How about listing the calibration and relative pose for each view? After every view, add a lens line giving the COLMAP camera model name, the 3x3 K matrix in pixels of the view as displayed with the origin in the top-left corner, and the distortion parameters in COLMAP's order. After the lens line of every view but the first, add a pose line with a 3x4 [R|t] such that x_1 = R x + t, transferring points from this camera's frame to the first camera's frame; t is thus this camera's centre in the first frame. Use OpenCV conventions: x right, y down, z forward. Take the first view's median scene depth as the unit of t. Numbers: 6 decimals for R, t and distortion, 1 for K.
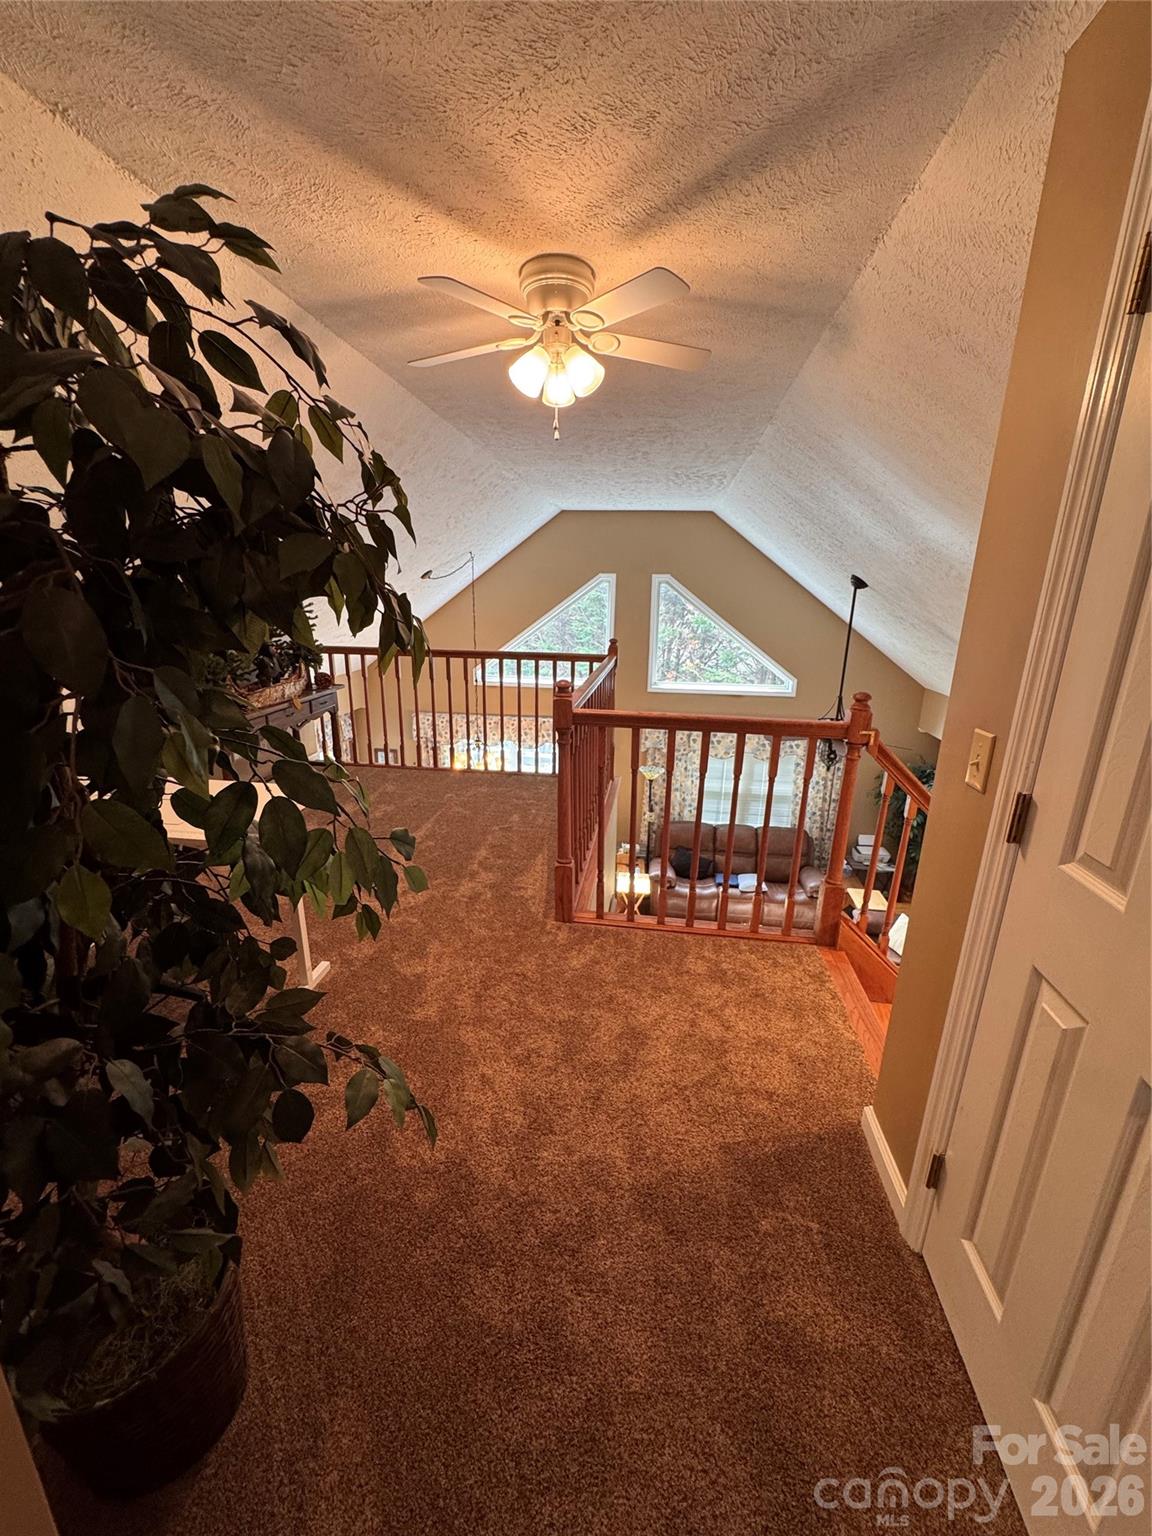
lens RADIAL K [[615.2, 0, 576.0], [0, 615.2, 768.0], [0, 0, 1]] dist [-0.005601, 0.000783]
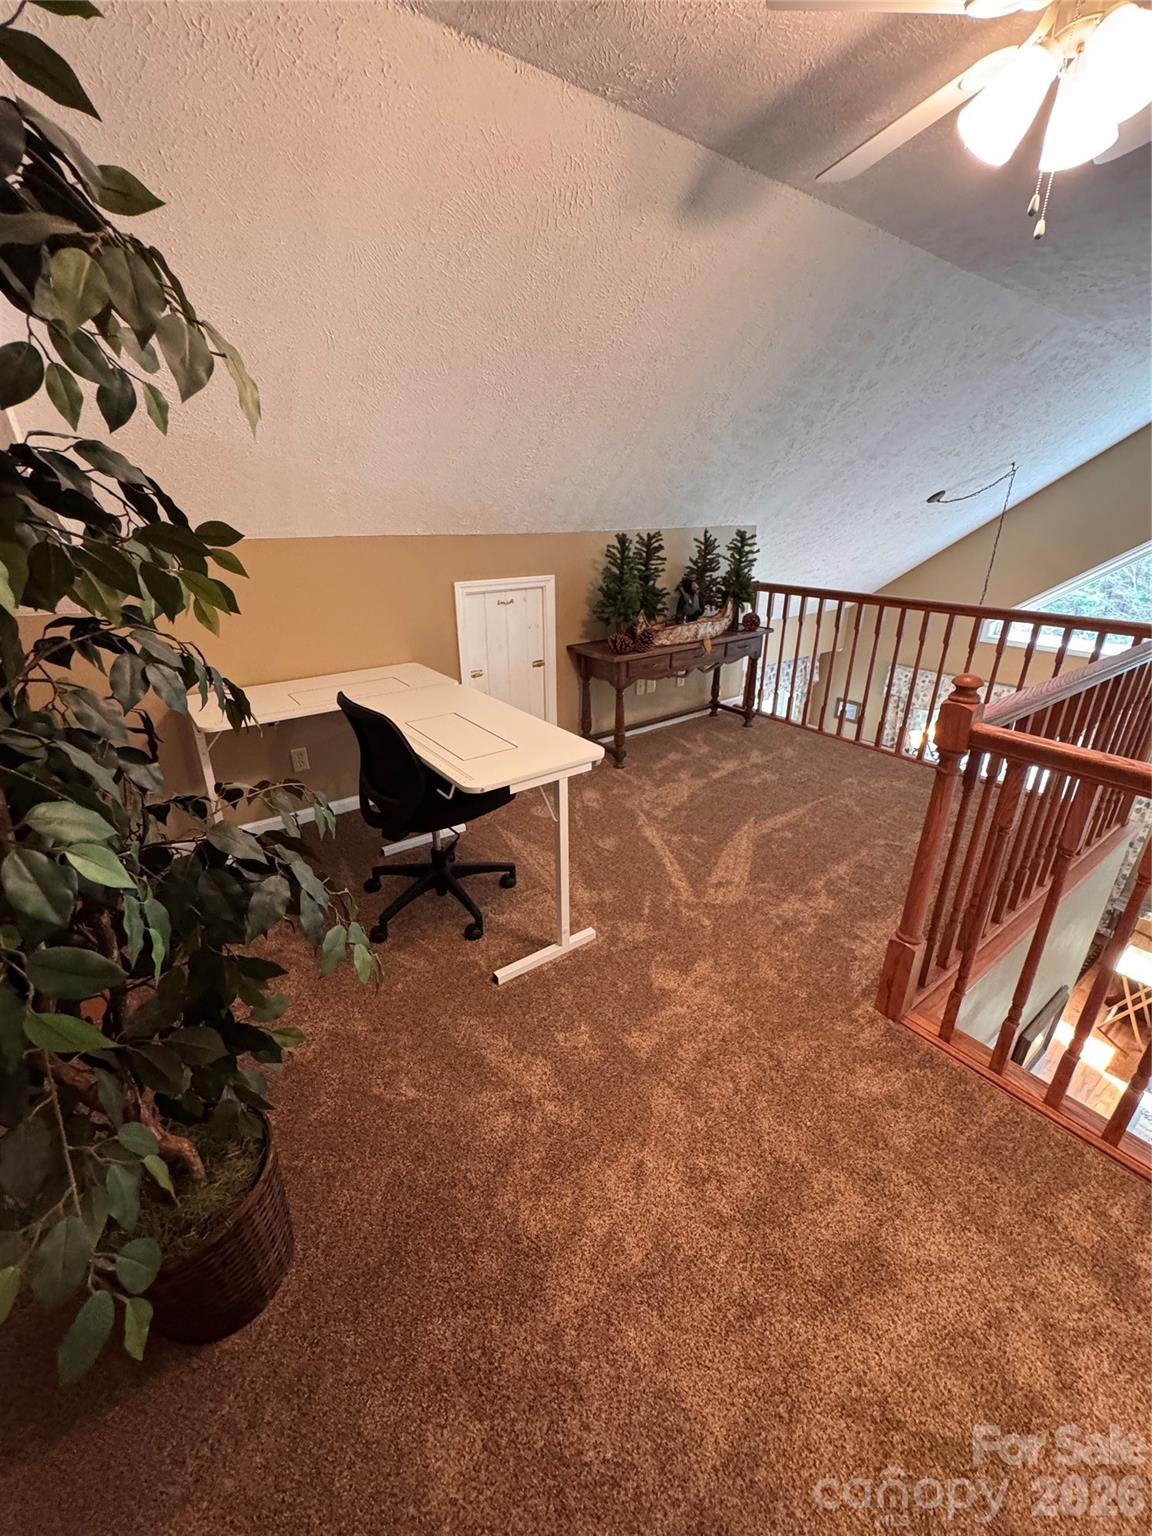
lens RADIAL K [[617.5, 0, 576.0], [0, 617.5, 768.0], [0, 0, 1]] dist [-0.003900, 0.000189]
pose [[0.698800, 0.259289, -0.666670, 0.115158], [-0.186579, 0.965799, 0.180058, -0.072997], [0.690556, -0.001438, 0.723278, 0.227193]]
